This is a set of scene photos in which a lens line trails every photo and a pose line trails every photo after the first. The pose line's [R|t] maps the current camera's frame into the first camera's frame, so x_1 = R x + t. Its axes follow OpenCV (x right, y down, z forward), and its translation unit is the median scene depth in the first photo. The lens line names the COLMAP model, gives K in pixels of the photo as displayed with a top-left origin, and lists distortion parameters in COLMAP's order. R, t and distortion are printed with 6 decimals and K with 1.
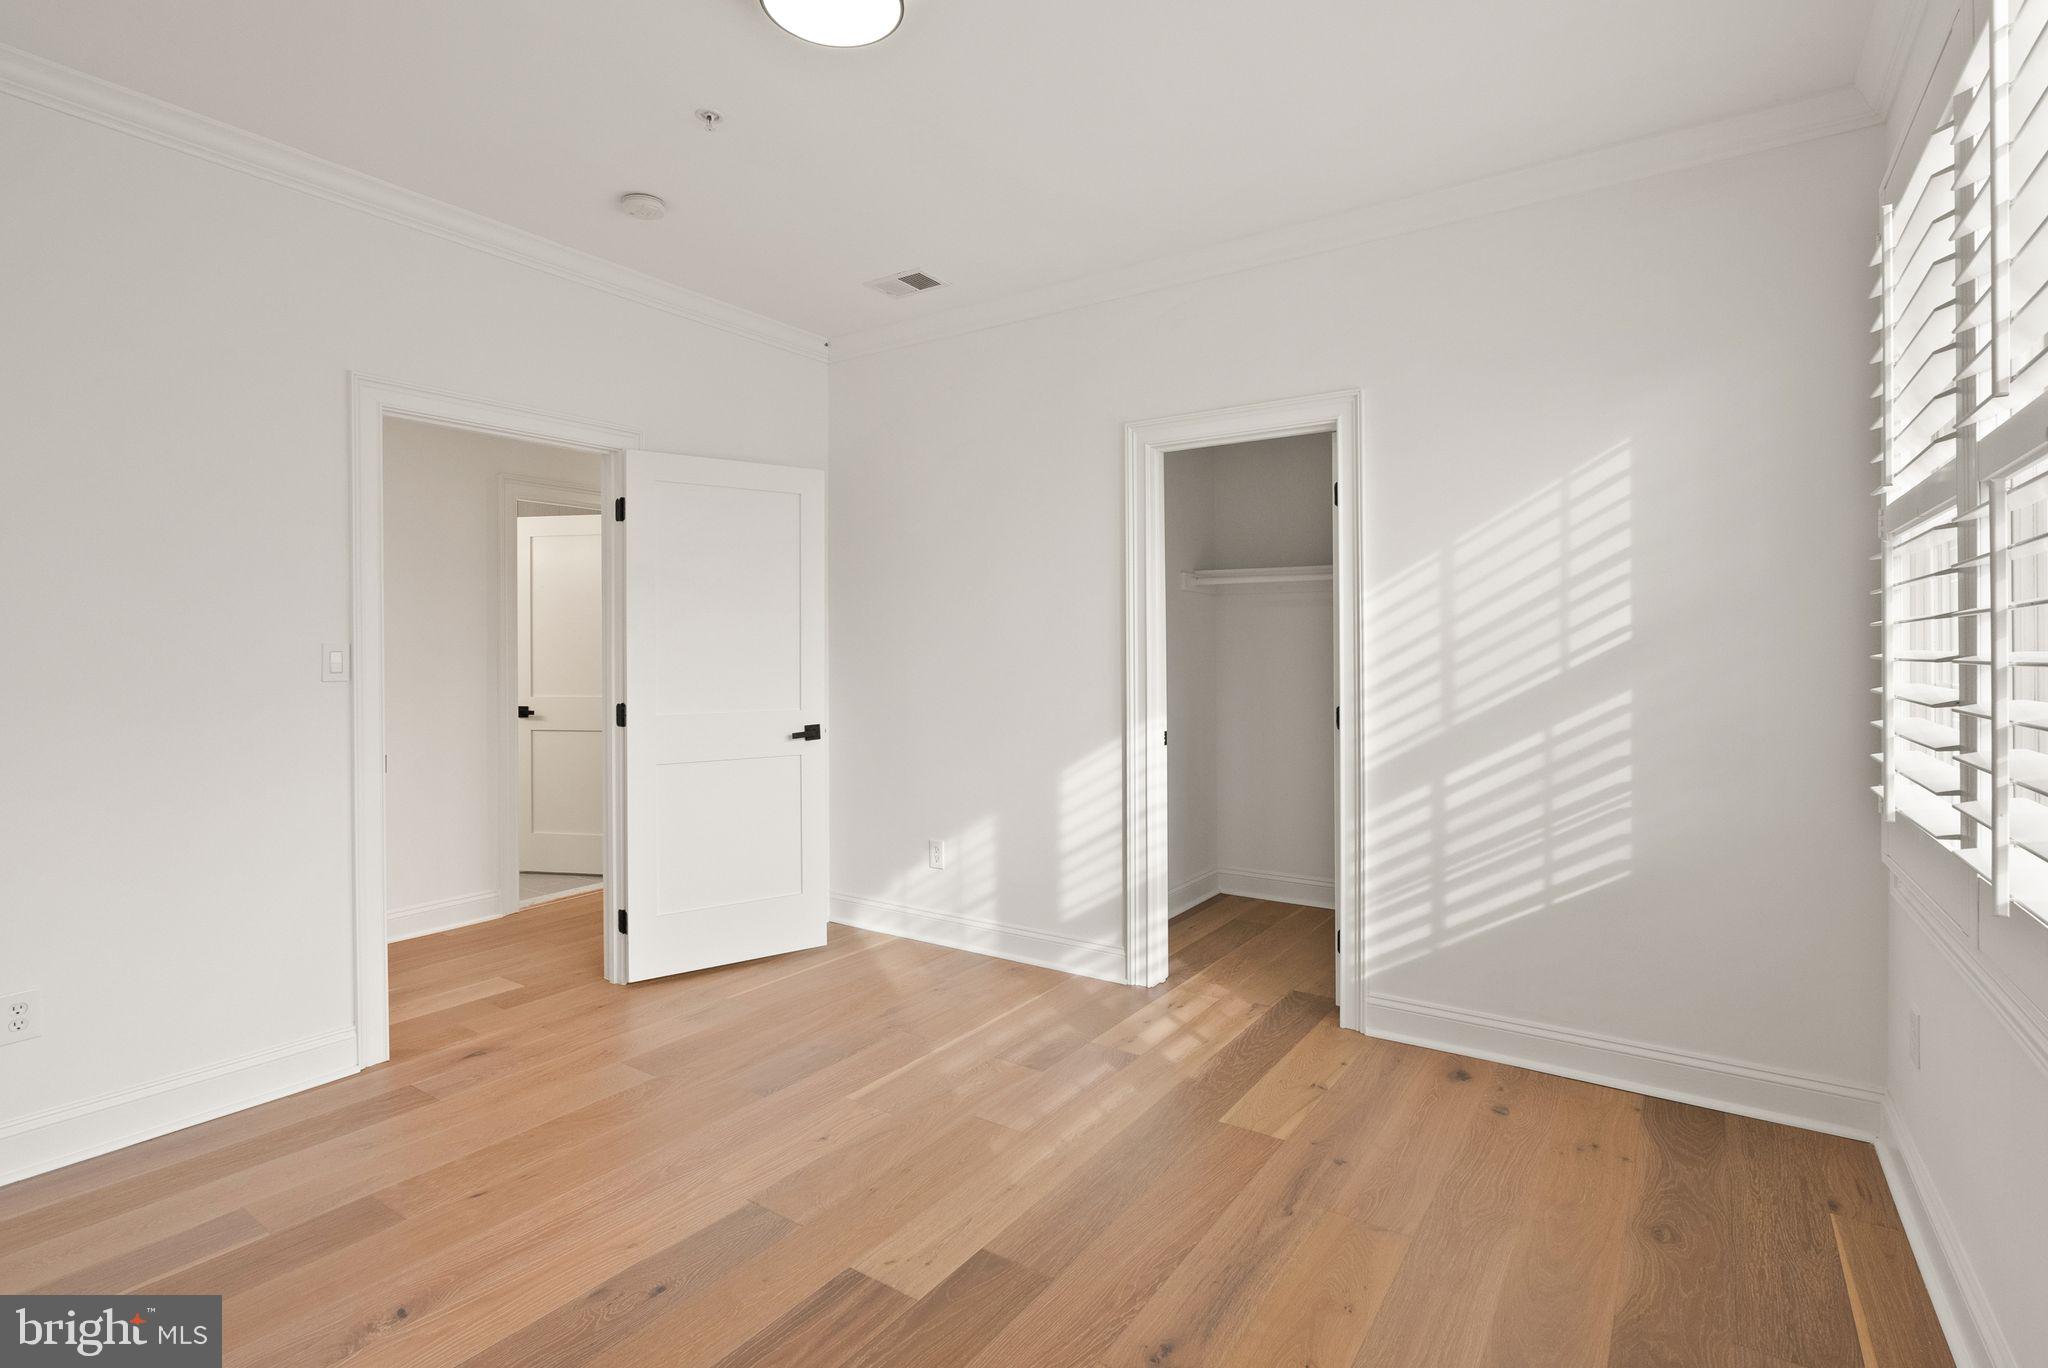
lens RADIAL K [[975.2, 0, 1042.9], [0, 975.2, 652.0], [0, 0, 1]] dist [-0.001947, -0.000156]
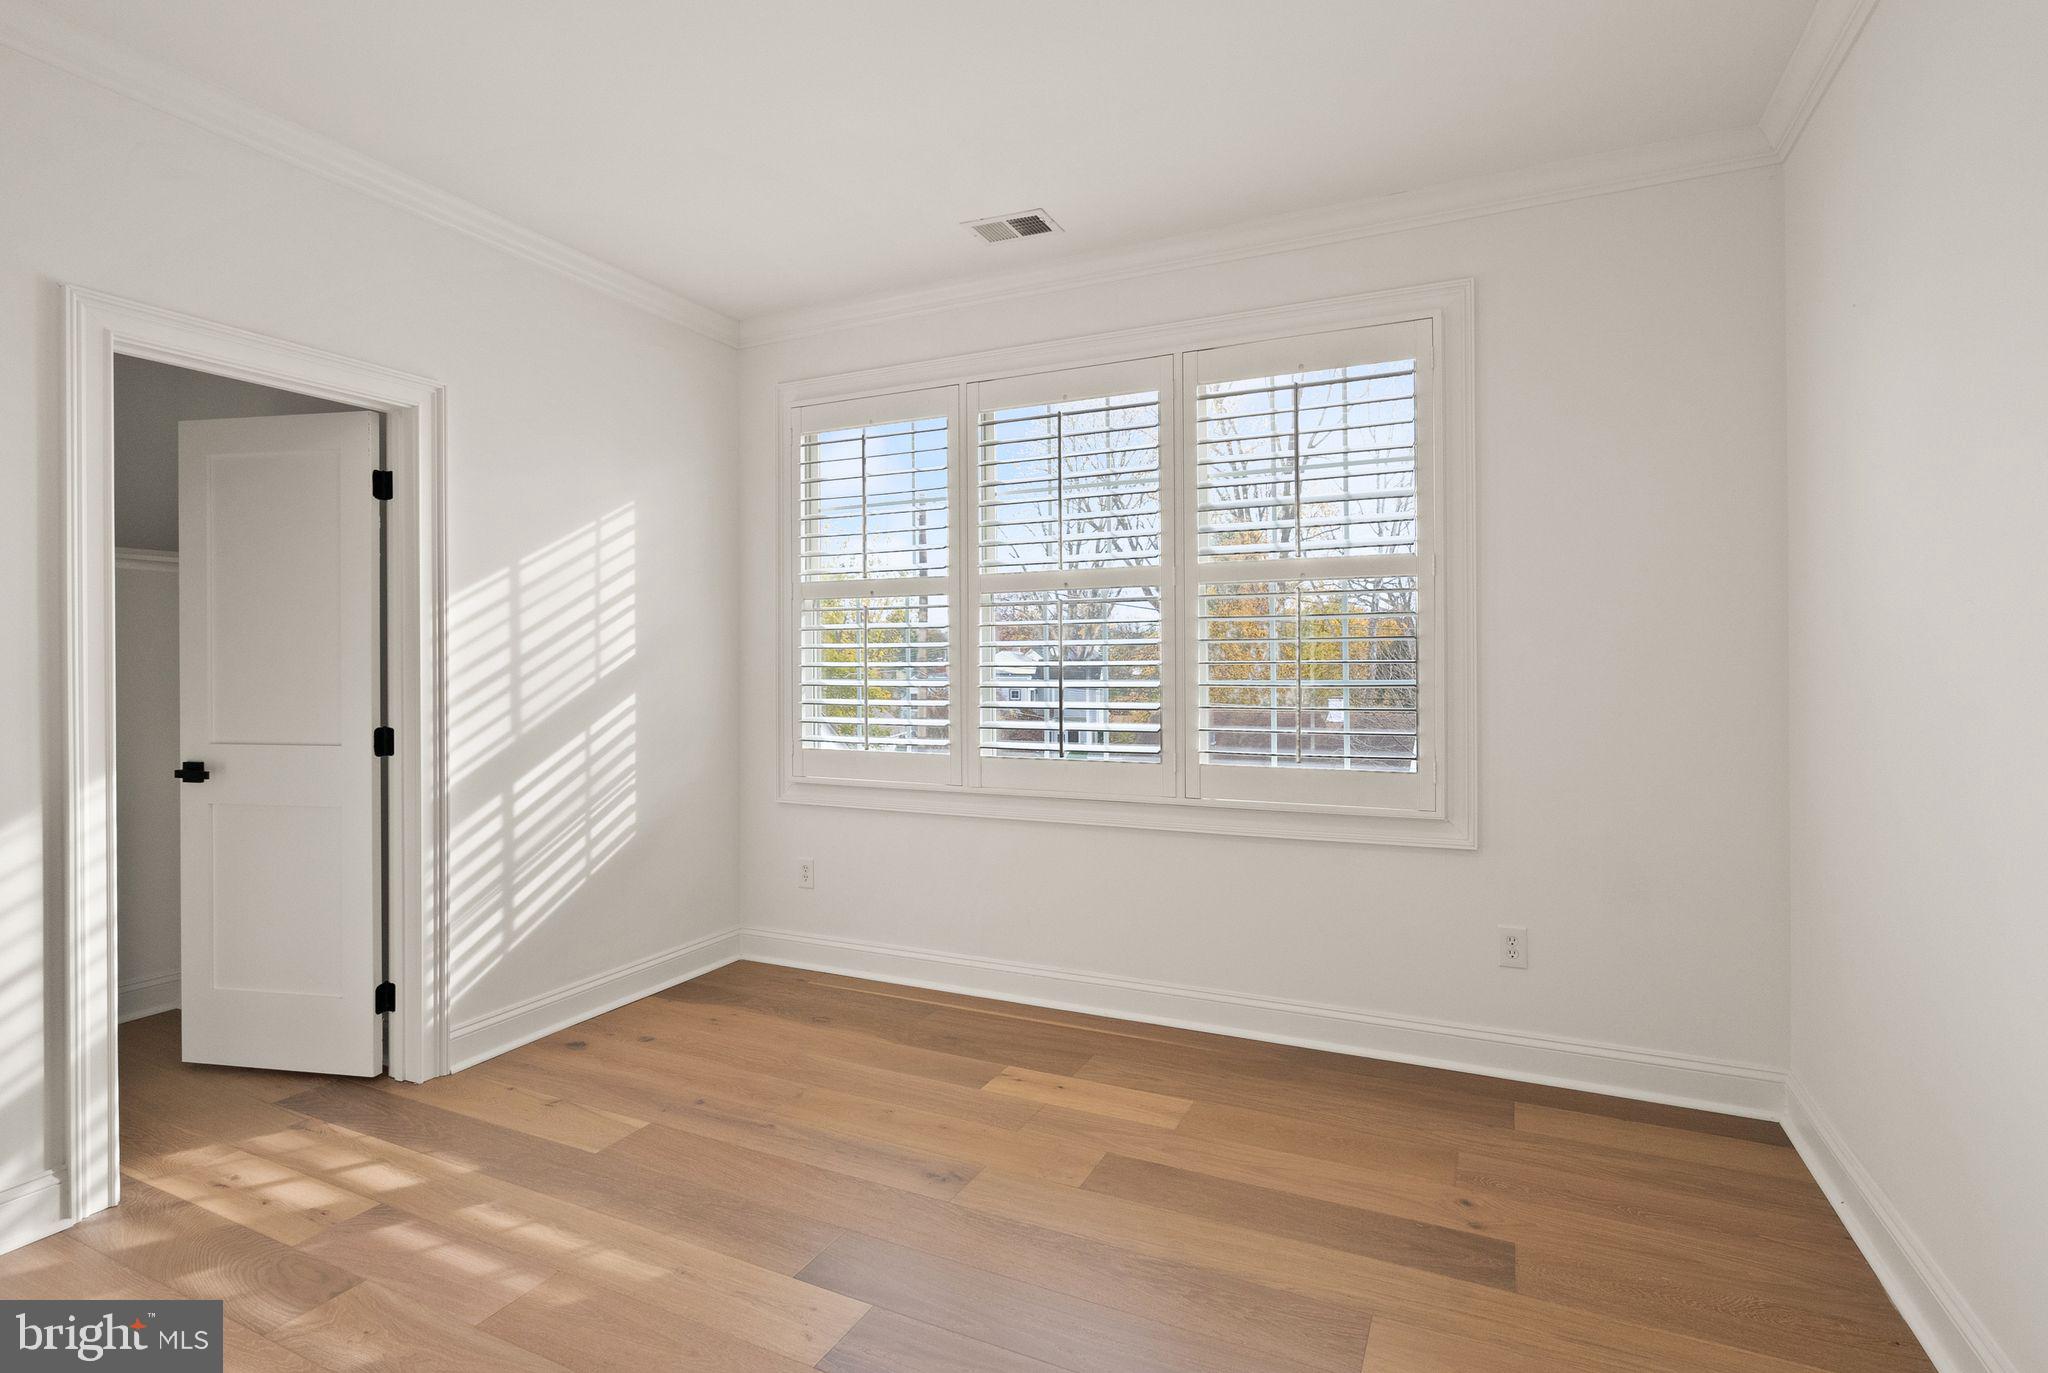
lens RADIAL K [[975.2, 0, 1042.9], [0, 975.2, 654.5], [0, 0, 1]] dist [-0.001947, -0.000156]
pose [[-0.148097, 0.010504, 0.988917, -0.736379], [0.006929, 0.999930, -0.009583, 0.002443], [-0.988949, 0.005433, -0.148159, 0.617276]]
